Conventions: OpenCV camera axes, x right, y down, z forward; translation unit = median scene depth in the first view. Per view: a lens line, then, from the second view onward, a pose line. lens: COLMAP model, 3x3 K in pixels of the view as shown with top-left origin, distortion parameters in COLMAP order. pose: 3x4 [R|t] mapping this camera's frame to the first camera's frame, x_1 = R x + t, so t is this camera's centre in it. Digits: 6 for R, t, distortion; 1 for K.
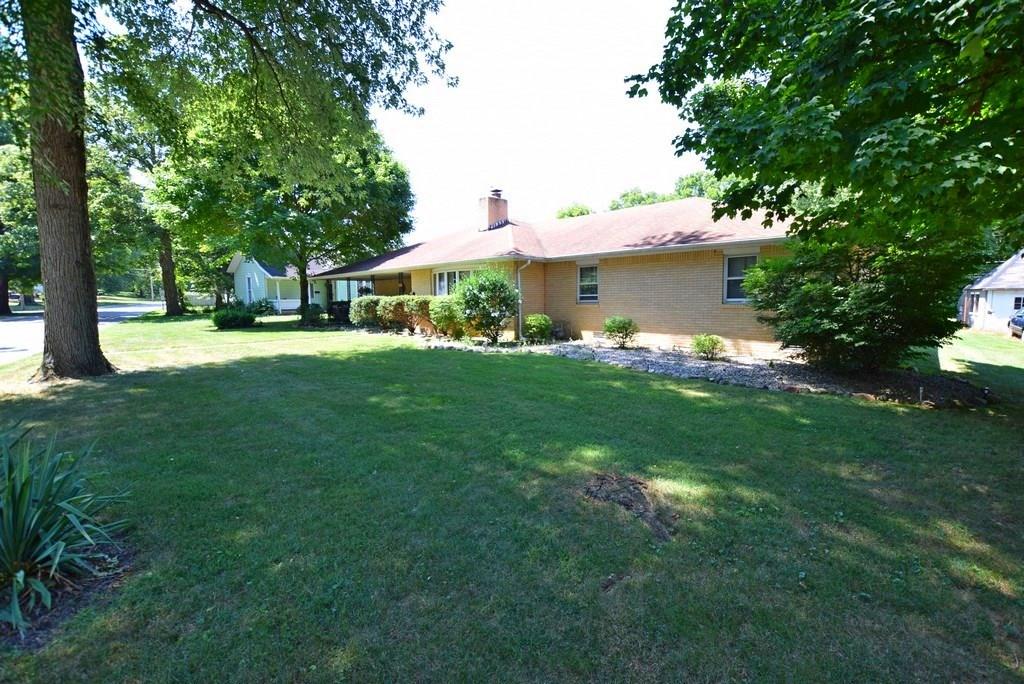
lens RADIAL K [[451.2, 0, 509.2], [0, 451.2, 339.1], [0, 0, 1]] dist [-0.030533, 0.002482]
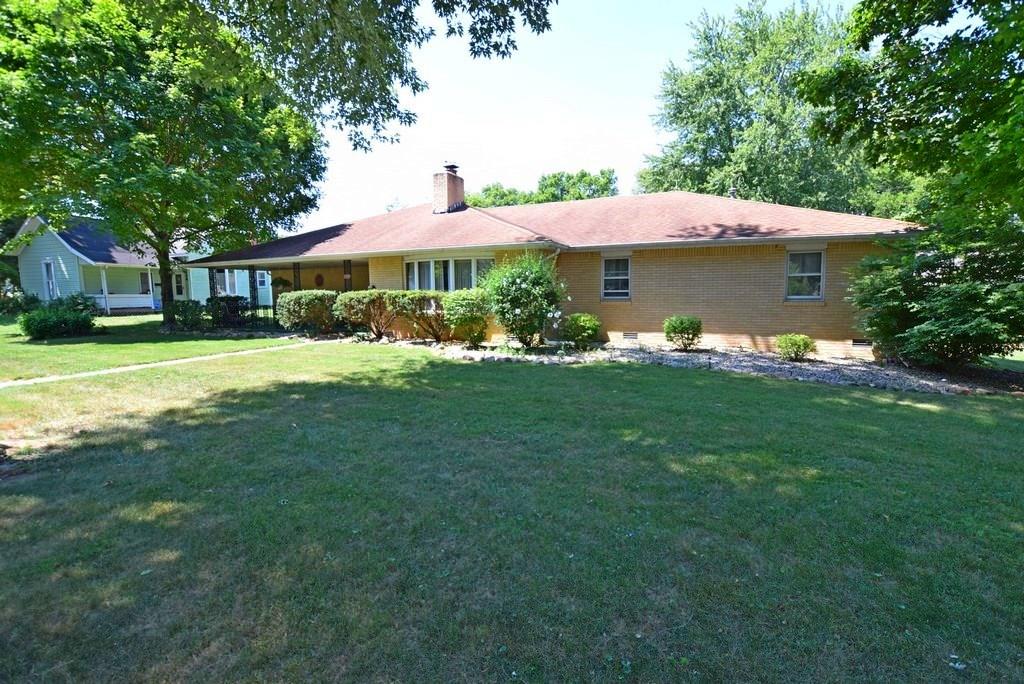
lens RADIAL K [[451.2, 0, 513.9], [0, 451.2, 342.7], [0, 0, 1]] dist [-0.030533, 0.002482]
pose [[0.939585, -0.031679, 0.340847, -0.280627], [0.025853, 0.999432, 0.021624, -0.018109], [-0.341338, -0.011505, 0.939870, 0.210316]]
